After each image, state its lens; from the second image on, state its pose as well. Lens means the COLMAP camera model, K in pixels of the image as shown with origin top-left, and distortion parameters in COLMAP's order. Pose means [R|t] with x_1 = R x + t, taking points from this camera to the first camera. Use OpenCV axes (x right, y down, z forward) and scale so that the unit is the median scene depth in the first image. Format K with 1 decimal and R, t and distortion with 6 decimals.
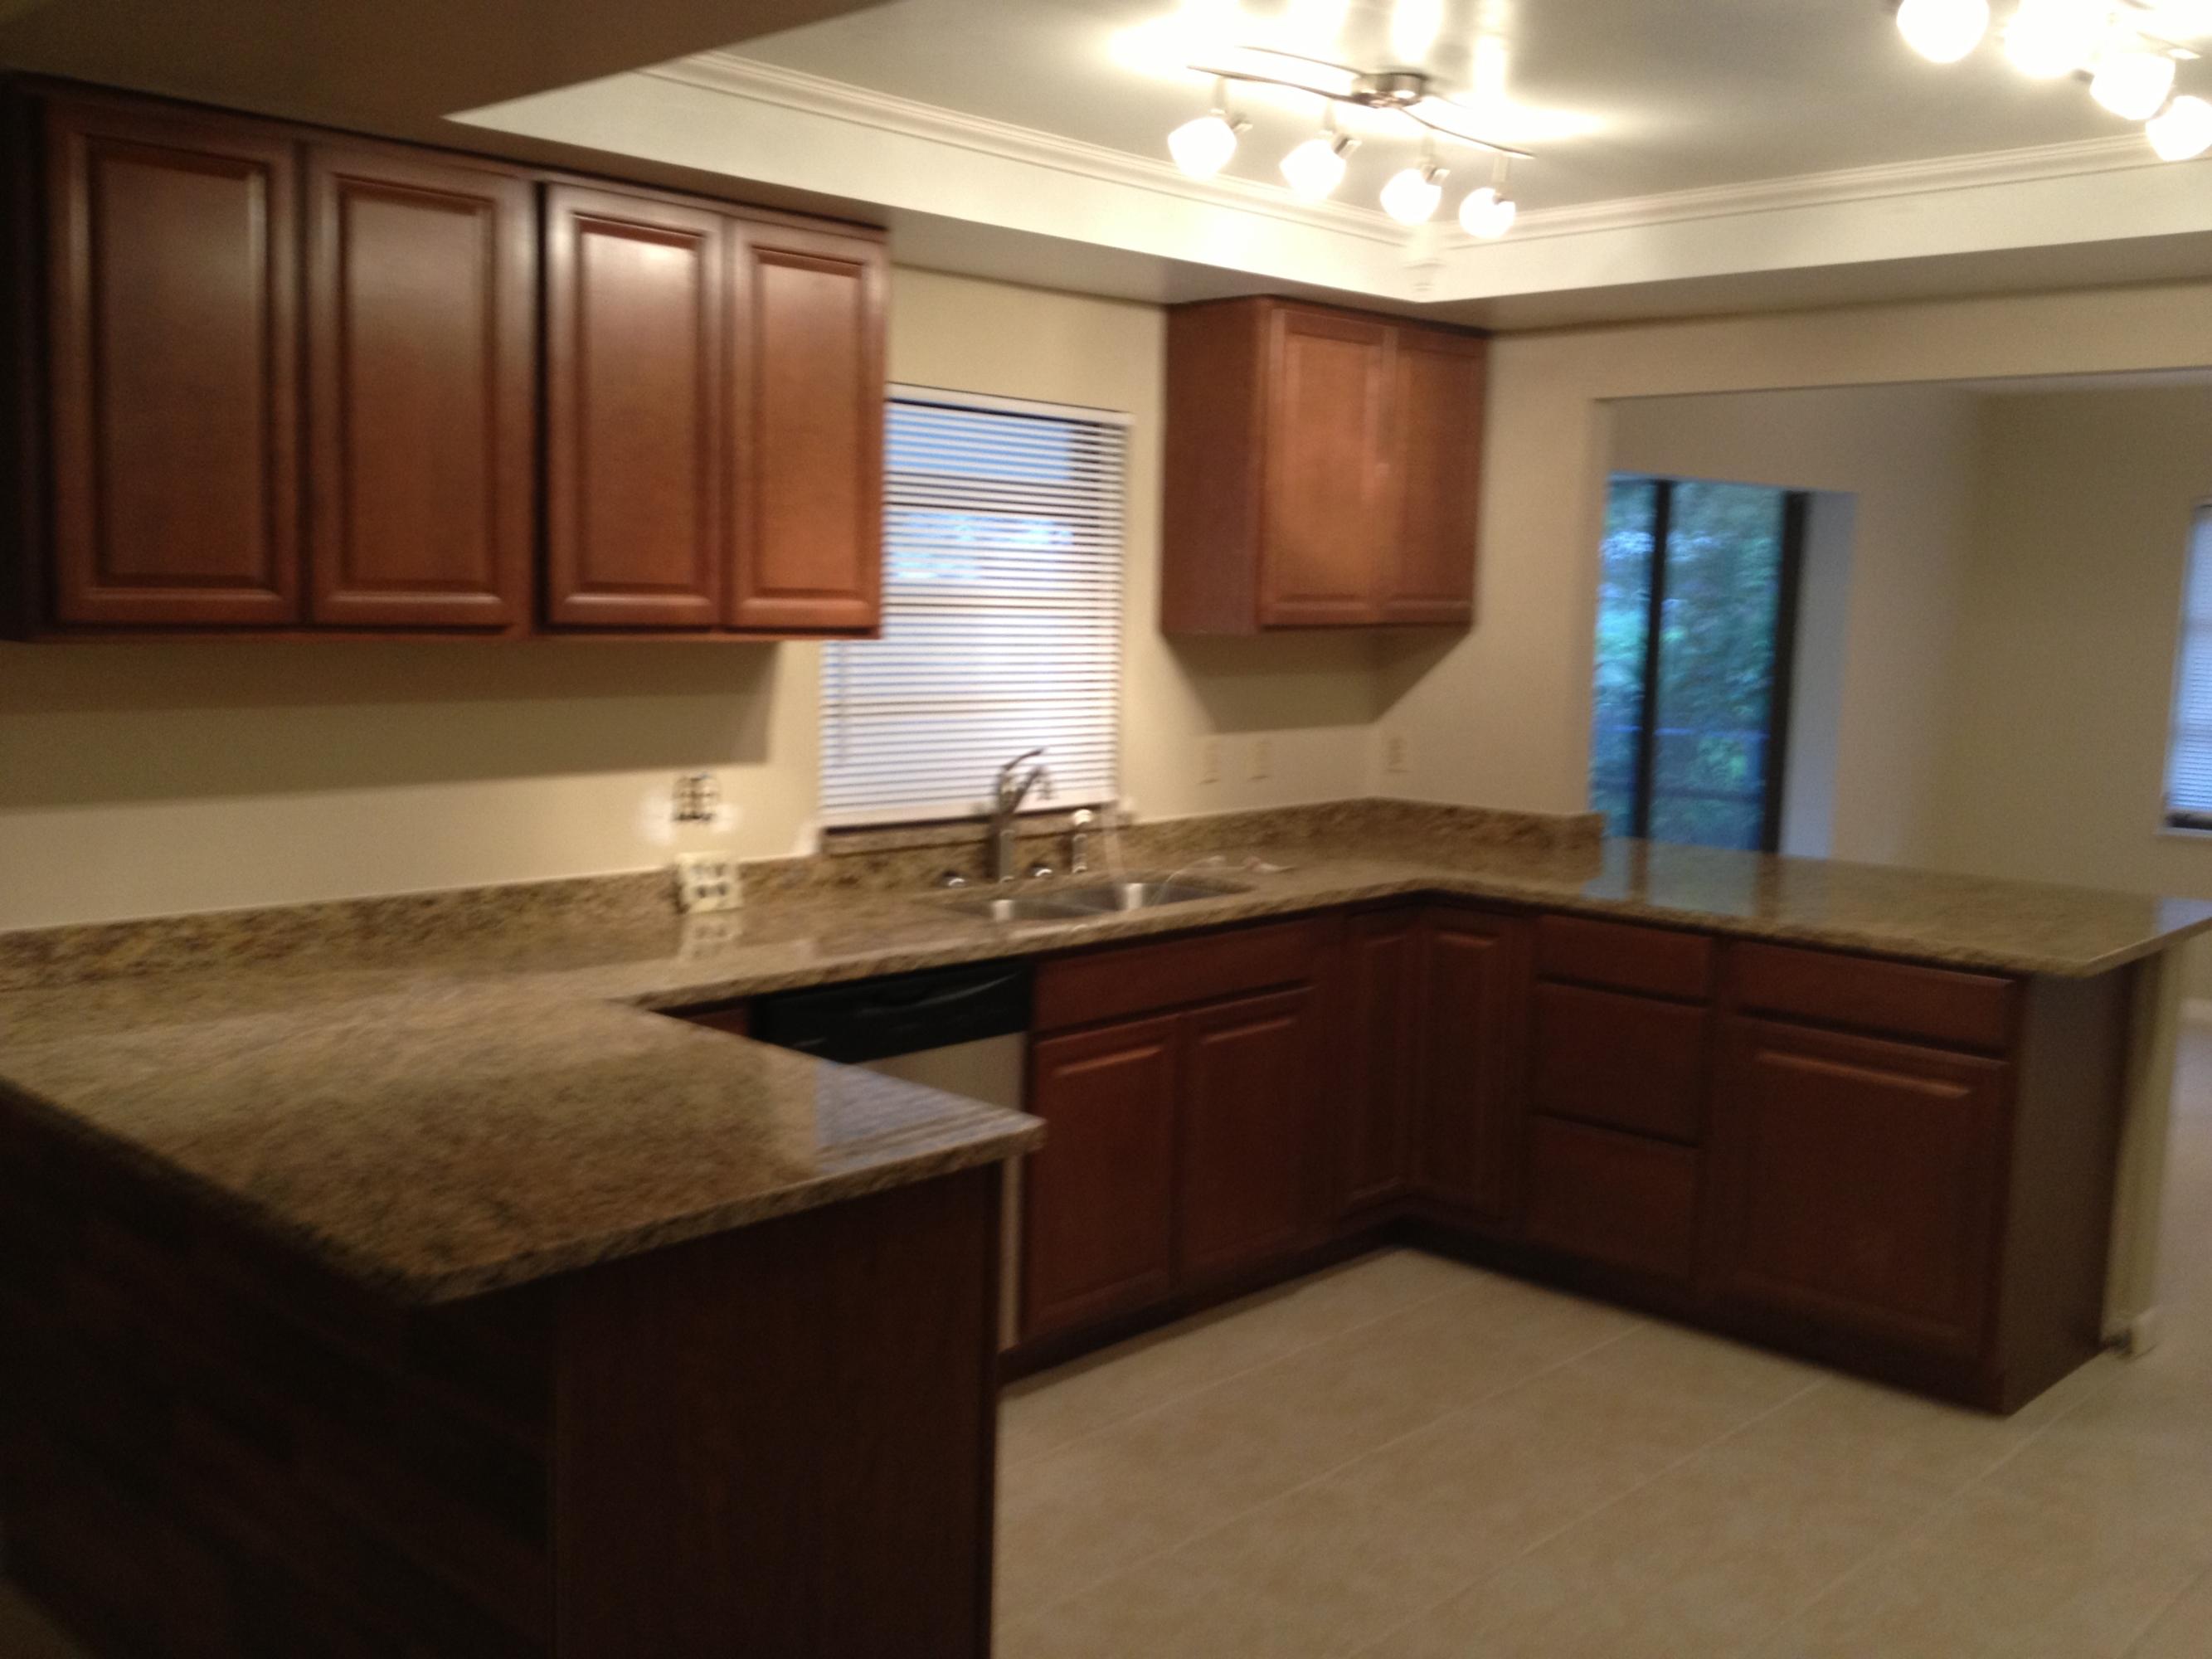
lens RADIAL K [[2066.1, 0, 1106.0], [0, 2066.1, 829.5], [0, 0, 1]] dist [0.098287, -0.203826]
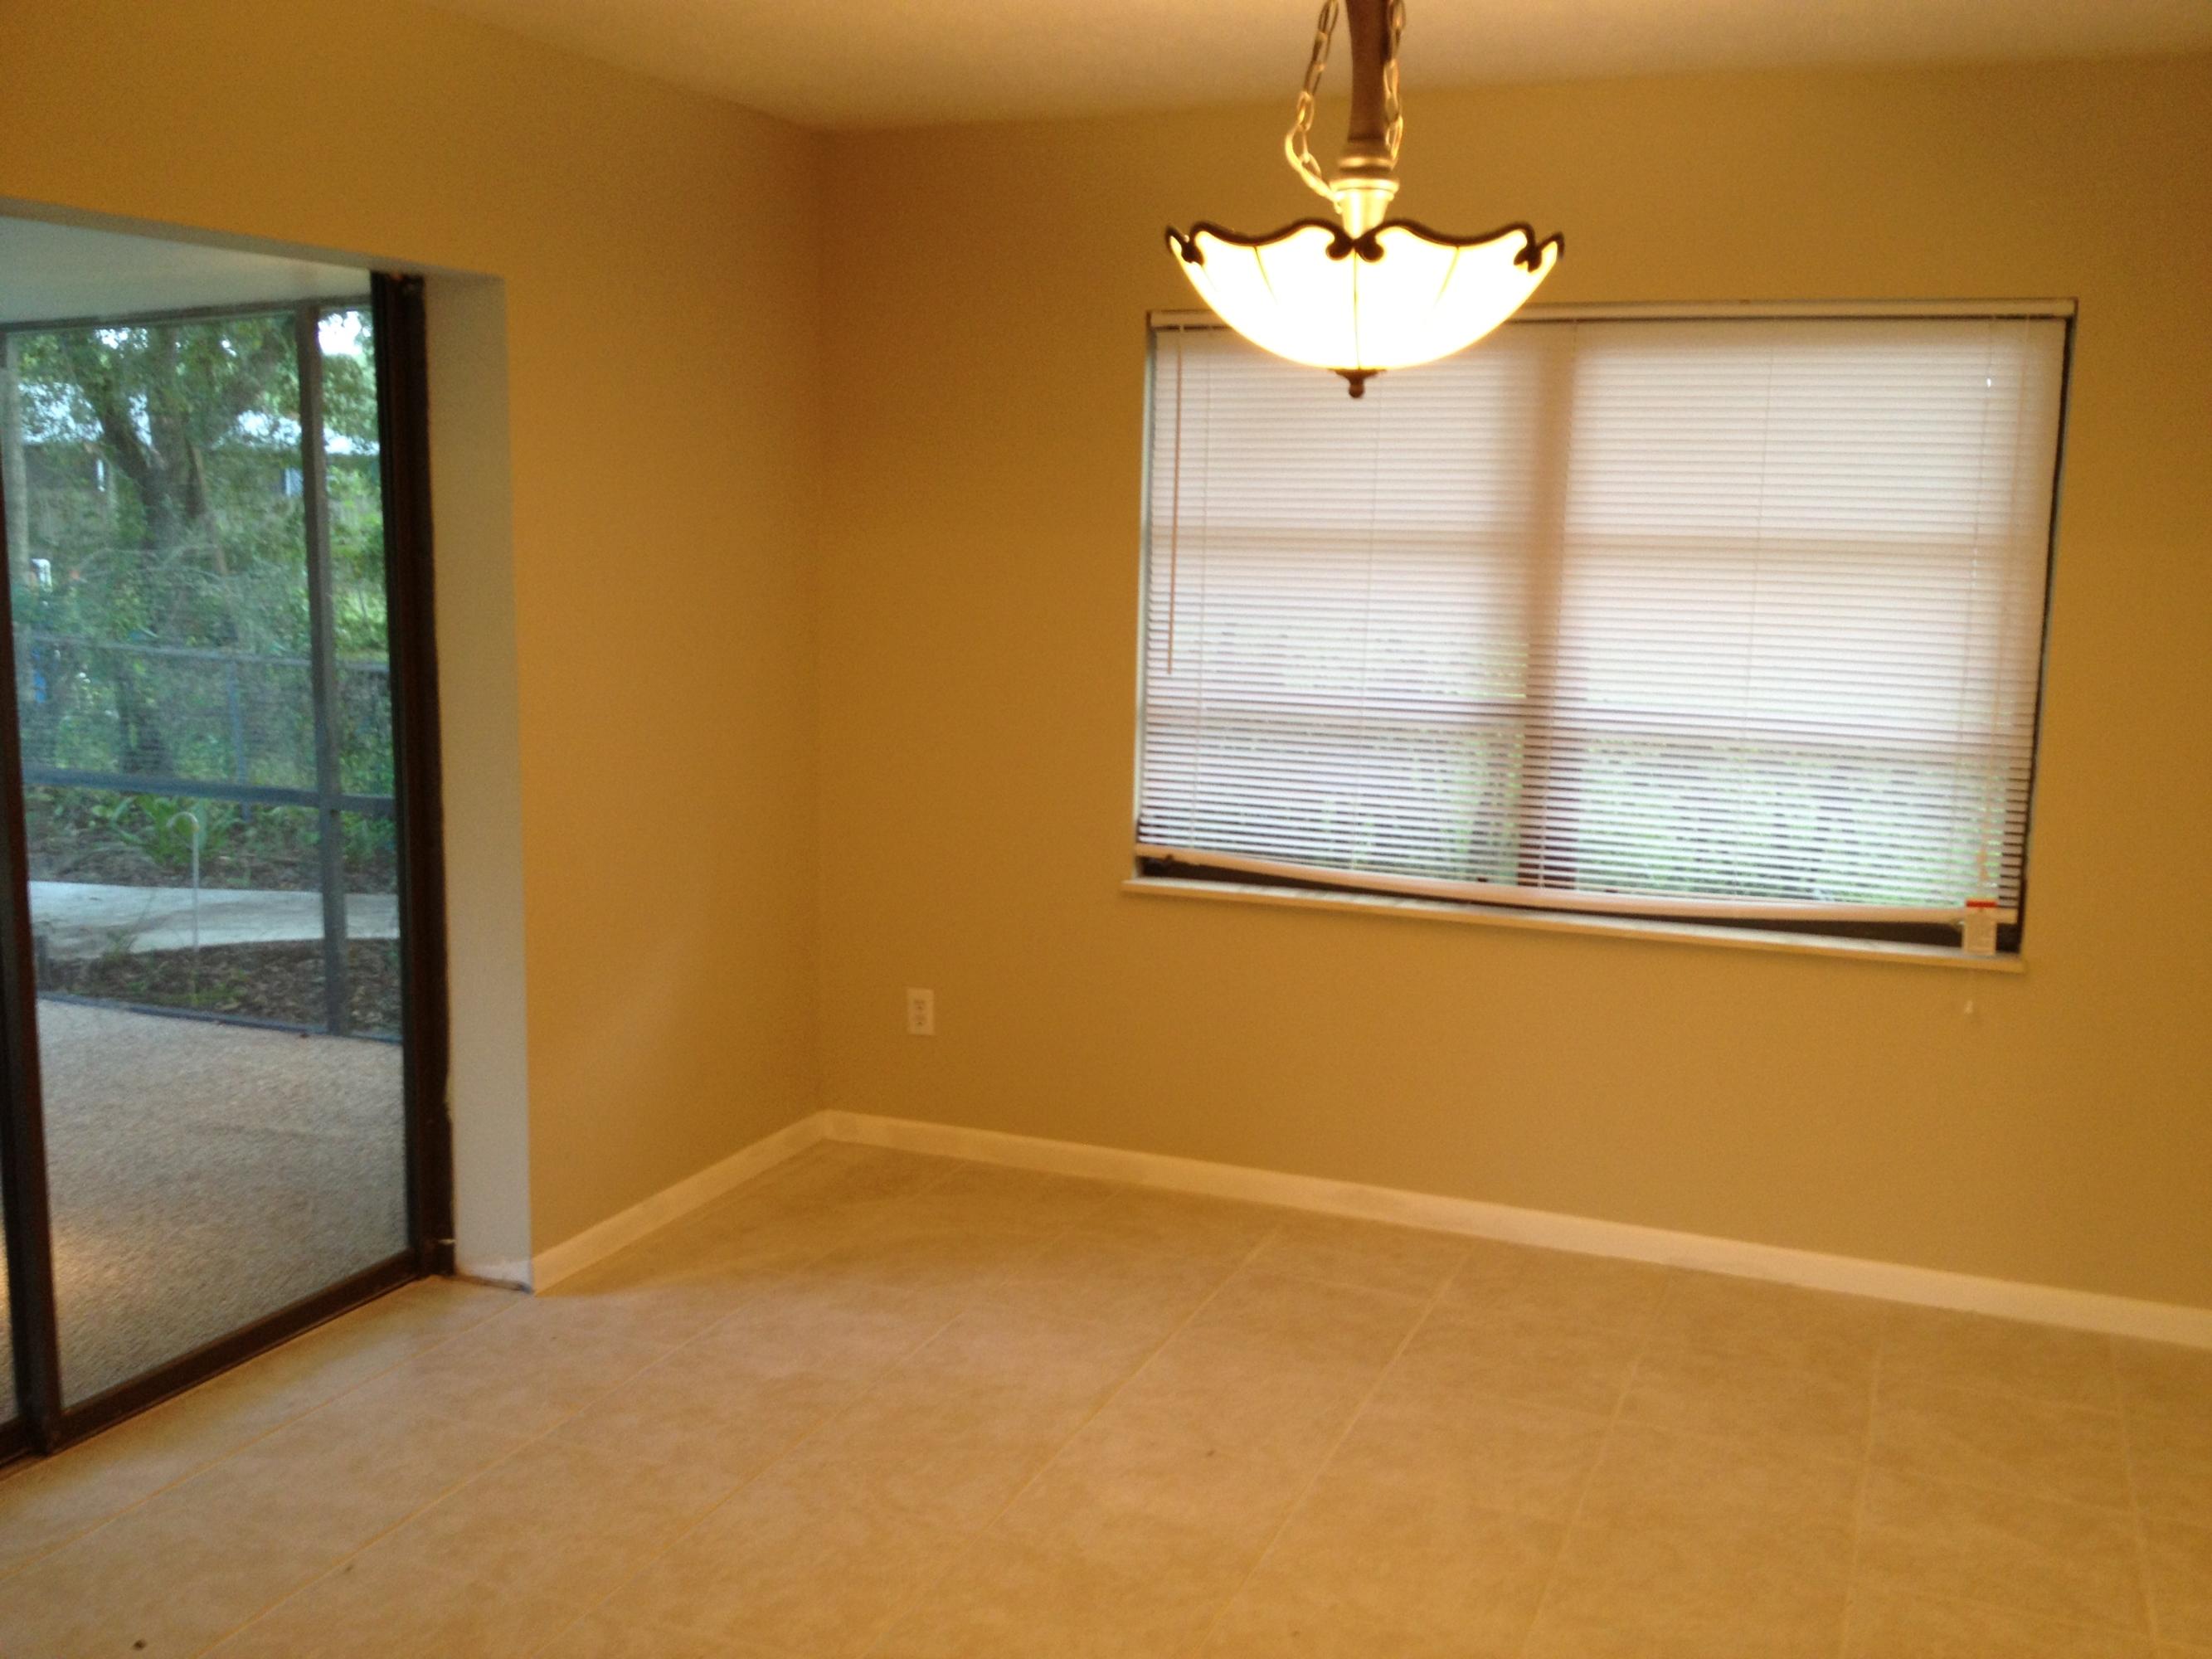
lens RADIAL K [[2066.1, 0, 1106.0], [0, 2066.1, 829.5], [0, 0, 1]] dist [0.098287, -0.203826]
pose [[0.932666, -0.064494, 0.354928, 0.570246], [0.049038, 0.997422, 0.052381, -0.090034], [-0.357391, -0.031449, 0.933425, 0.891874]]
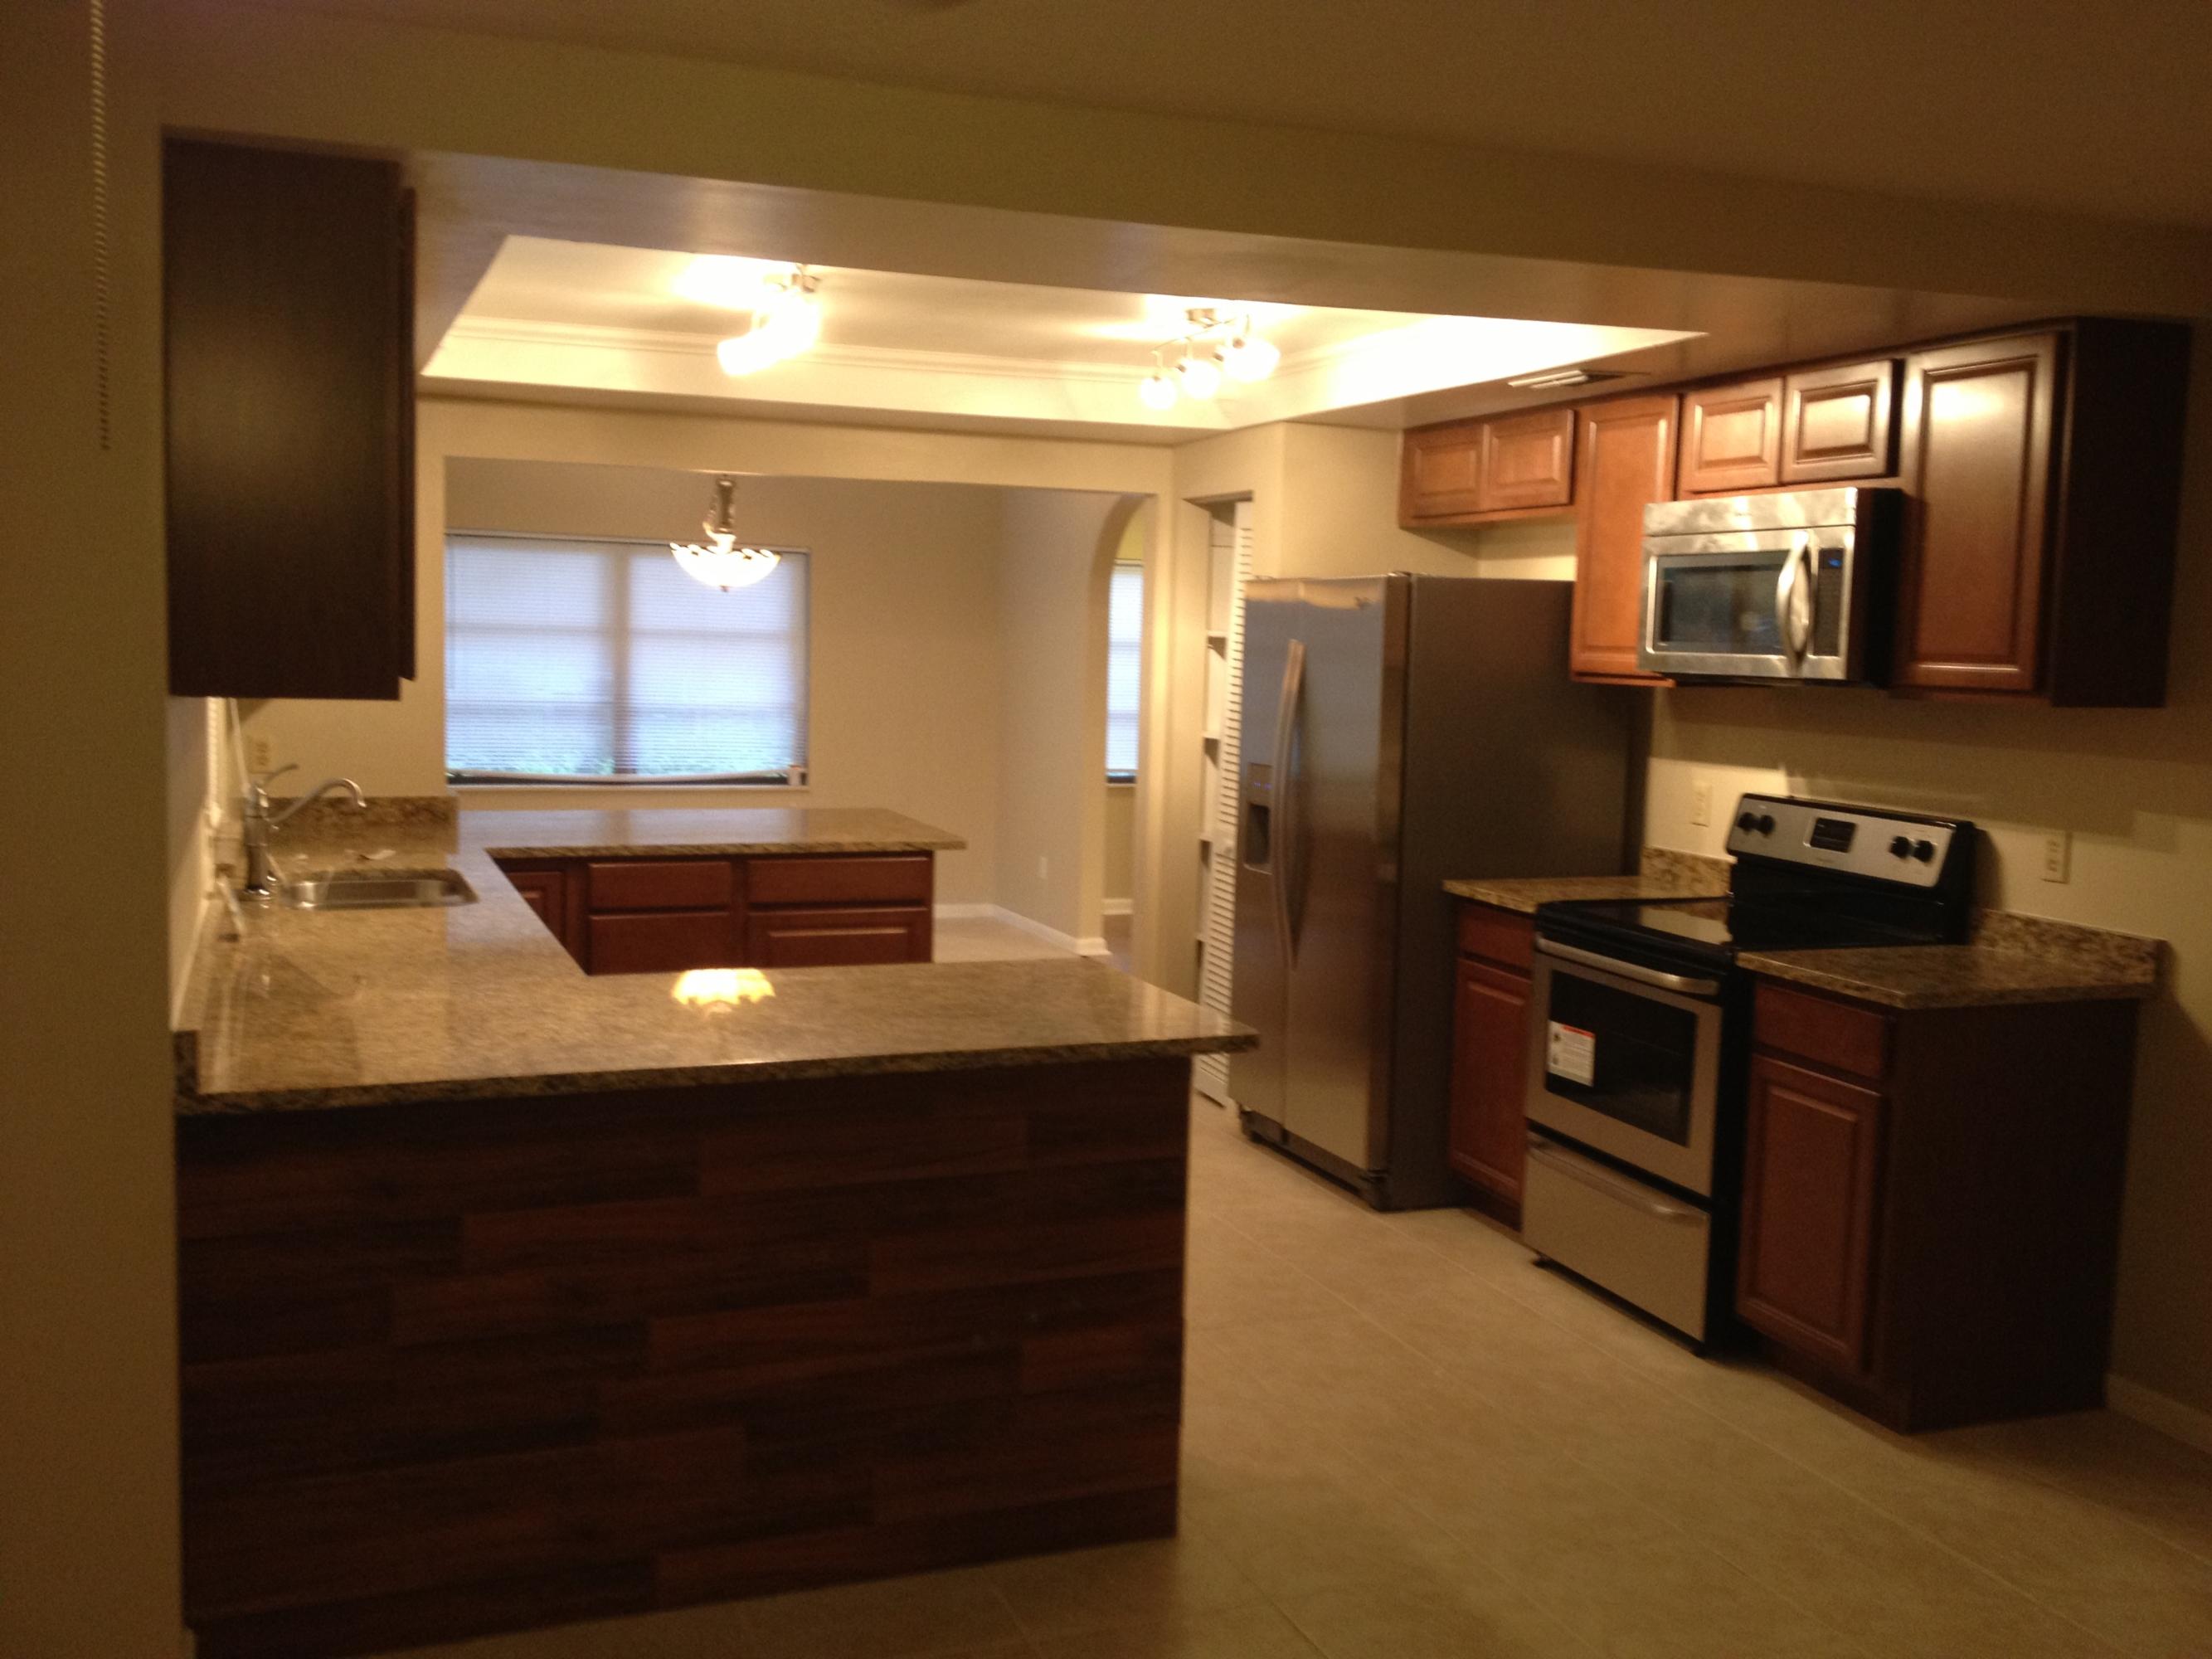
lens RADIAL K [[2066.1, 0, 1106.0], [0, 2066.1, 829.5], [0, 0, 1]] dist [0.098287, -0.203826]
pose [[0.424172, -0.099085, 0.900145, -0.937063], [0.089217, 0.993733, 0.067346, -0.045004], [-0.901176, 0.051742, 0.430353, 0.159268]]
